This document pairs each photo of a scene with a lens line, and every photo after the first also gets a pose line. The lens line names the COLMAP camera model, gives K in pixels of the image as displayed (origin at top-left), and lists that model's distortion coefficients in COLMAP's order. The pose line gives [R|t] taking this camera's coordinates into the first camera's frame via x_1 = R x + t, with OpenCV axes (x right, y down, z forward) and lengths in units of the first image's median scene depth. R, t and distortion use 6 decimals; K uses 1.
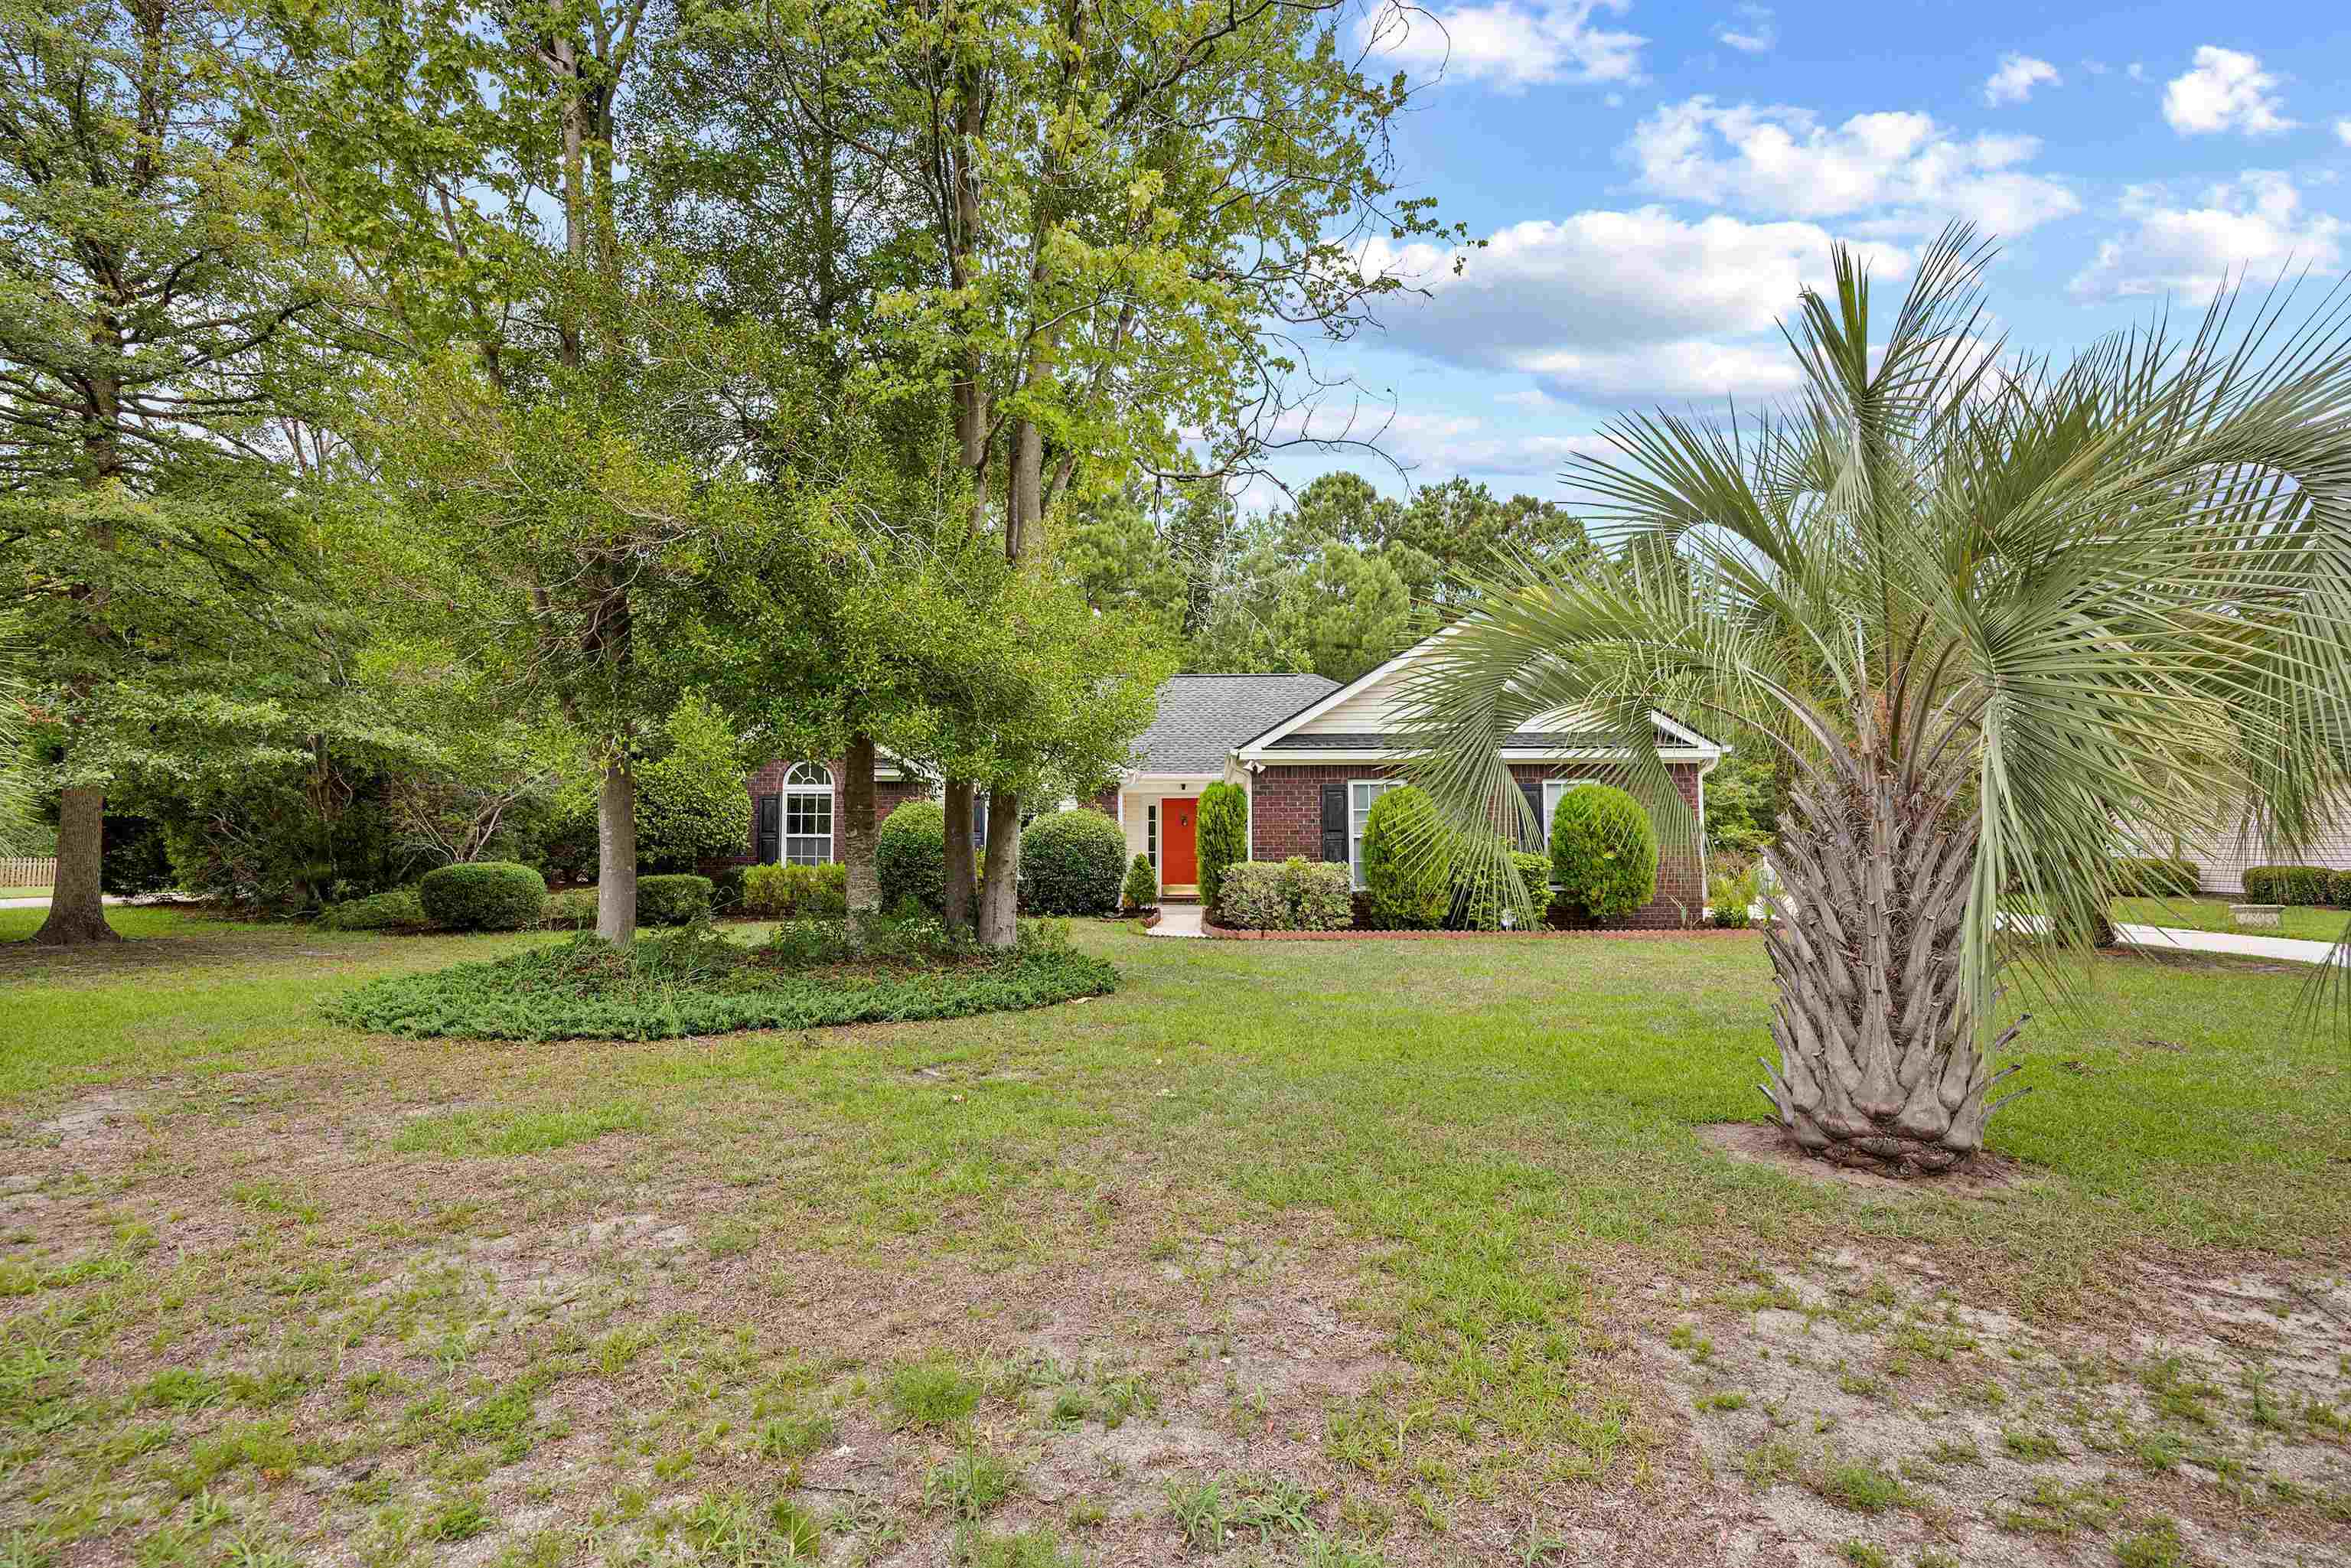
lens RADIAL K [[1197.8, 0, 1141.7], [0, 1197.8, 779.0], [0, 0, 1]] dist [0.001306, 0.000038]
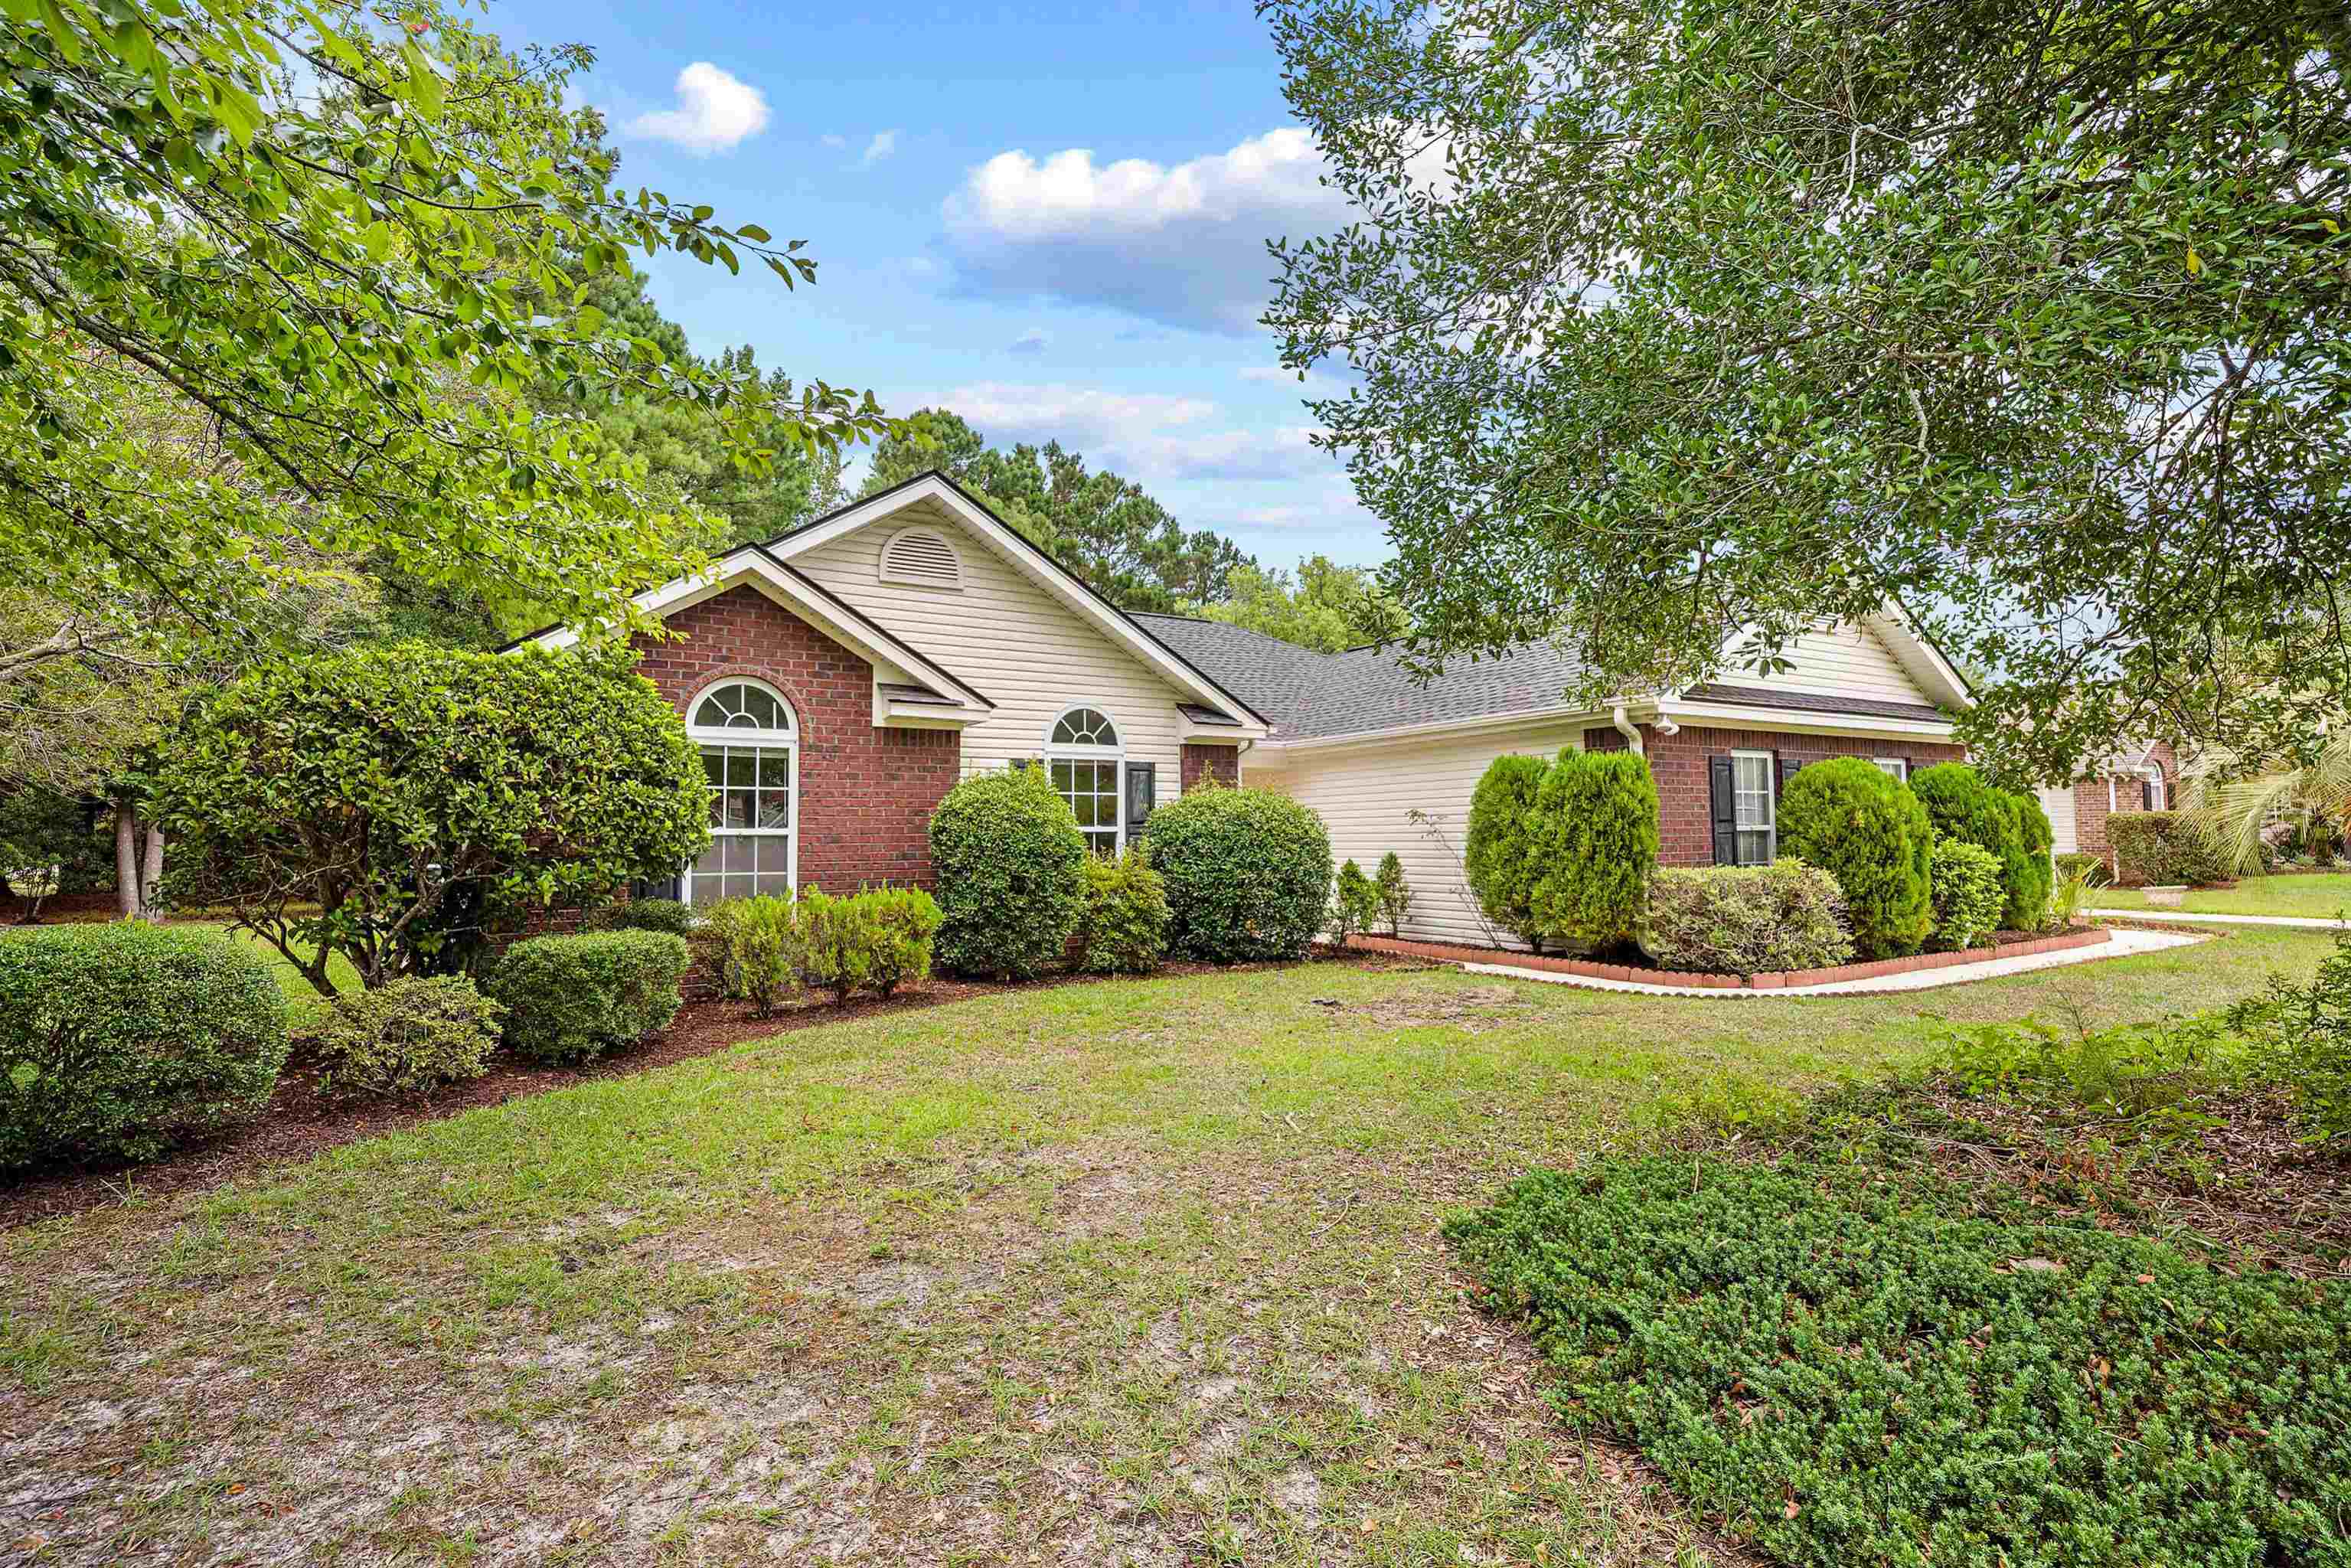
lens RADIAL K [[1149.7, 0, 1166.9], [0, 1149.7, 814.9], [0, 0, 1]] dist [0.001248, 0.000044]
pose [[0.819359, 0.003745, 0.573268, -0.449033], [-0.023105, 0.999382, 0.026496, 0.026550], [-0.572815, -0.034955, 0.818939, 0.566803]]
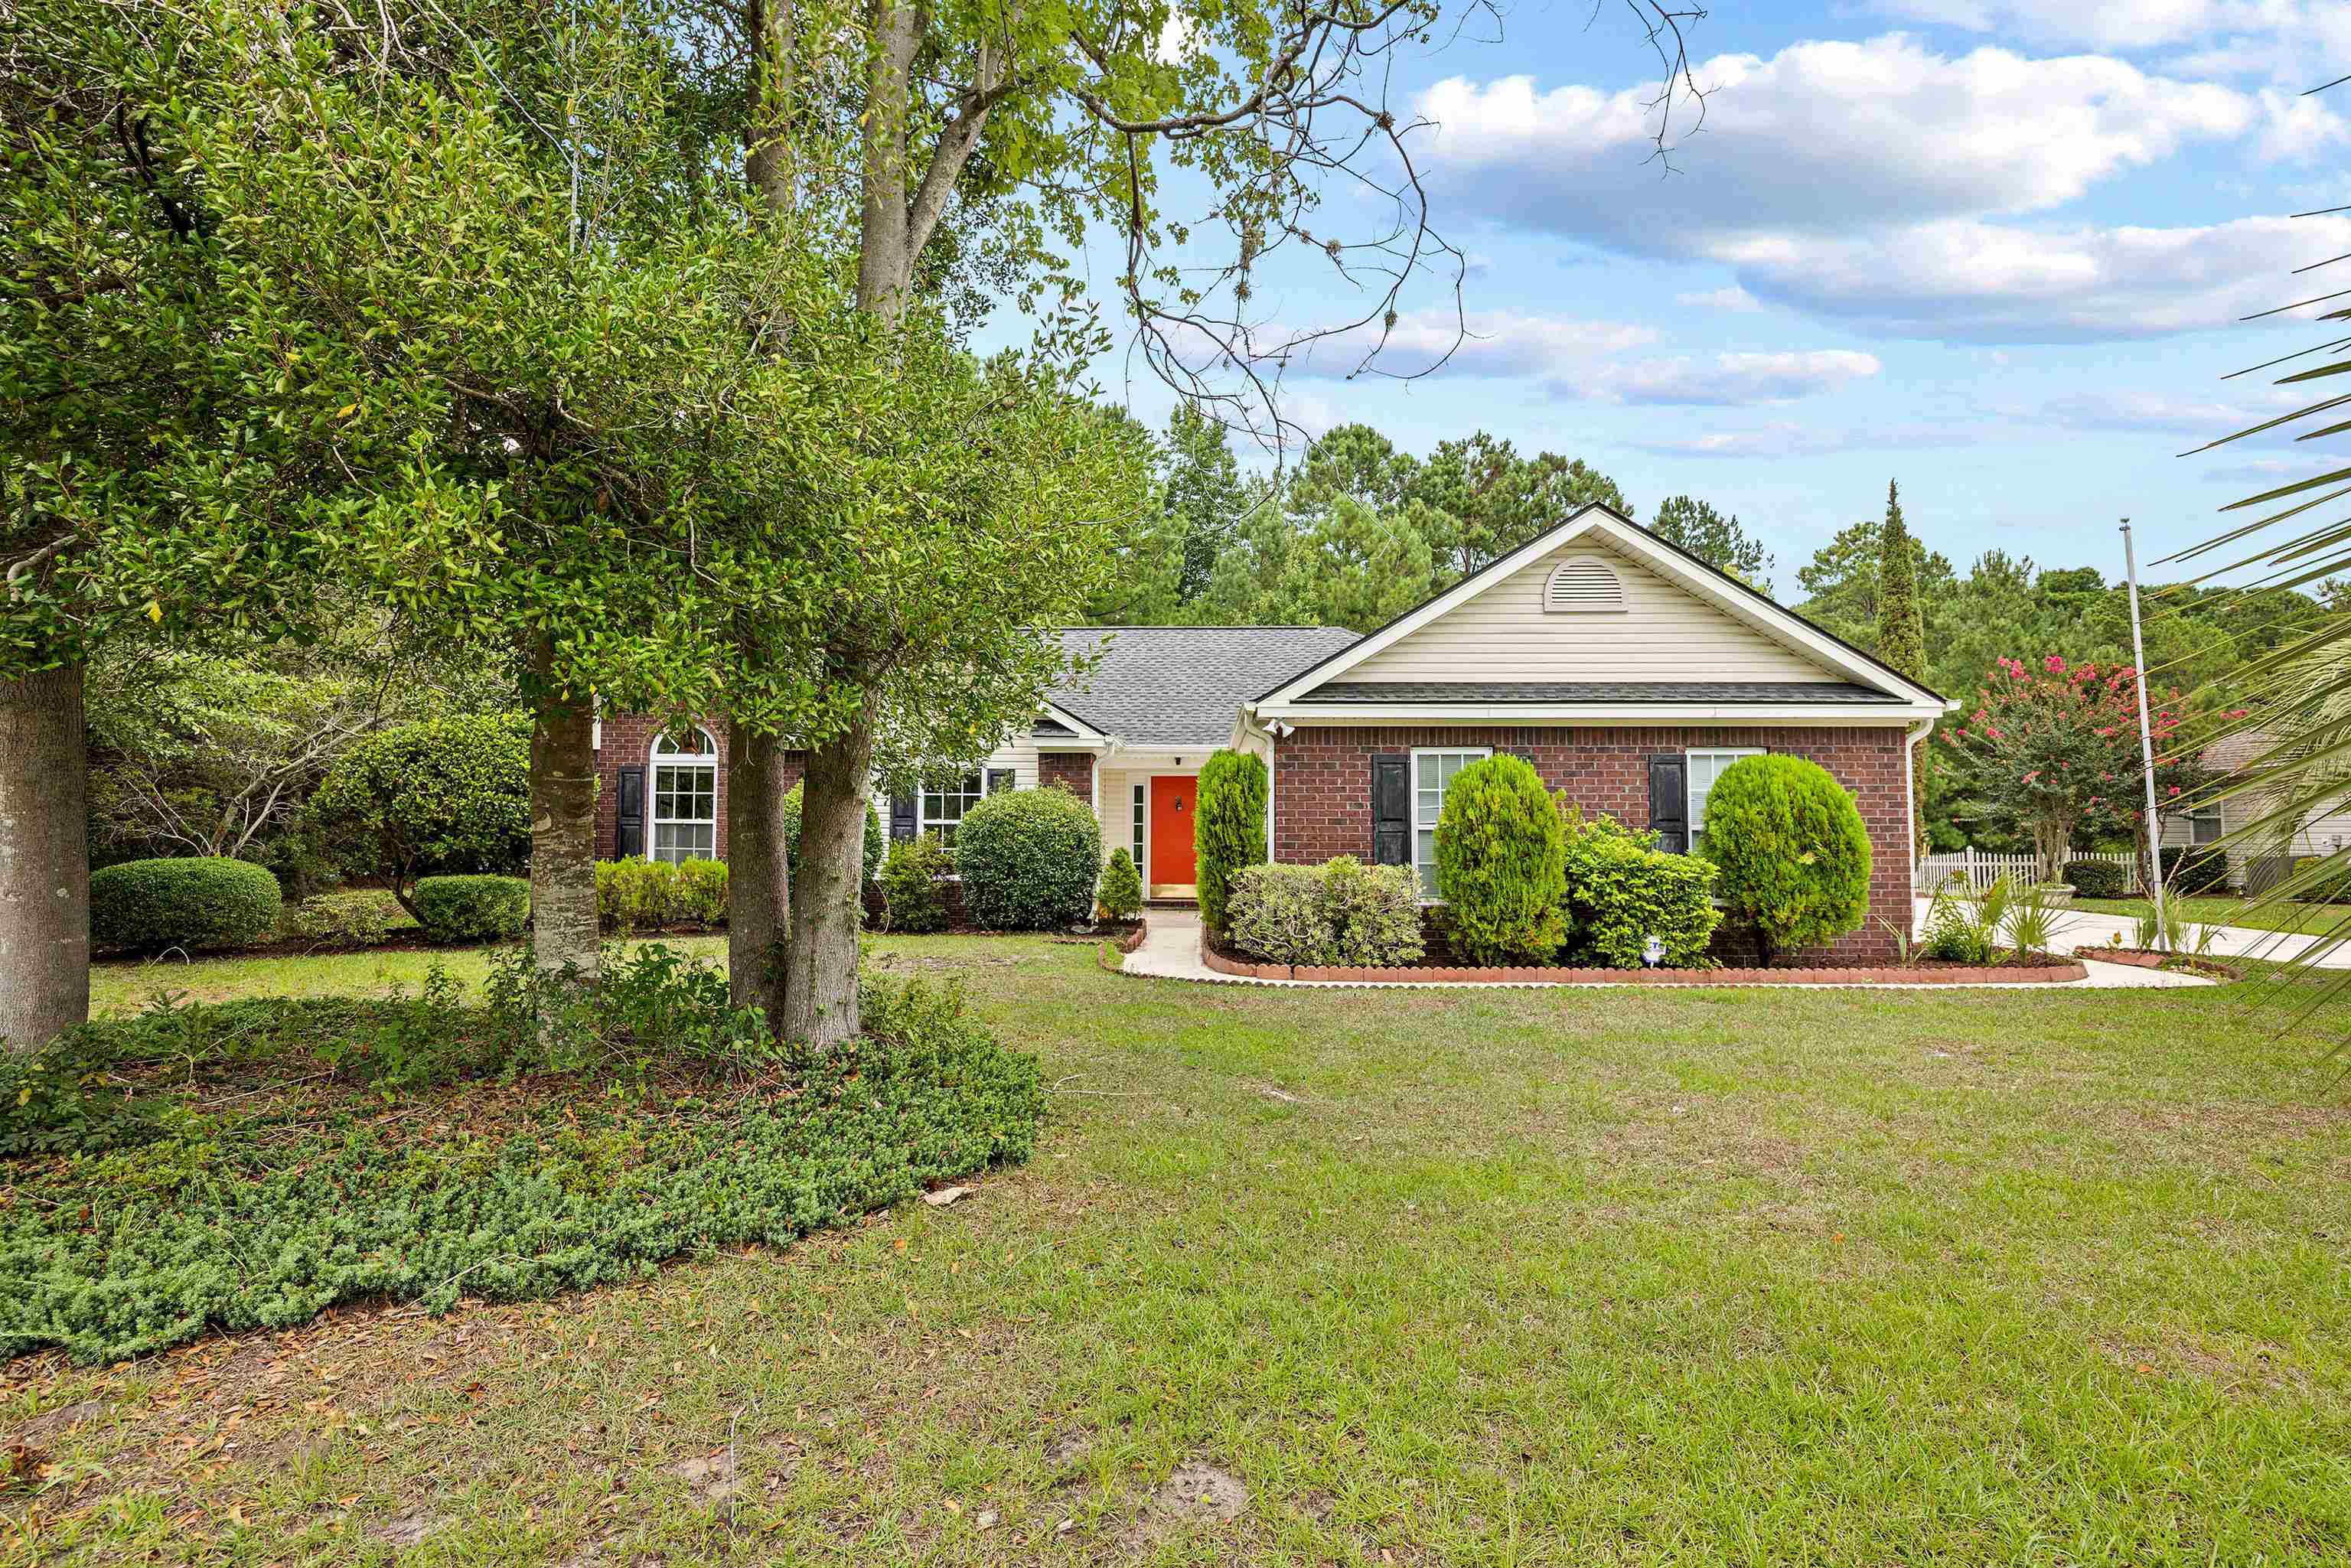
lens RADIAL K [[1149.6, 0, 1166.9], [0, 1149.6, 814.9], [0, 0, 1]] dist [0.001248, 0.000044]
pose [[0.999721, 0.005046, 0.023079, 0.011886], [-0.006060, 0.999010, 0.044070, 0.010256], [-0.022834, -0.044198, 0.998762, 0.293639]]
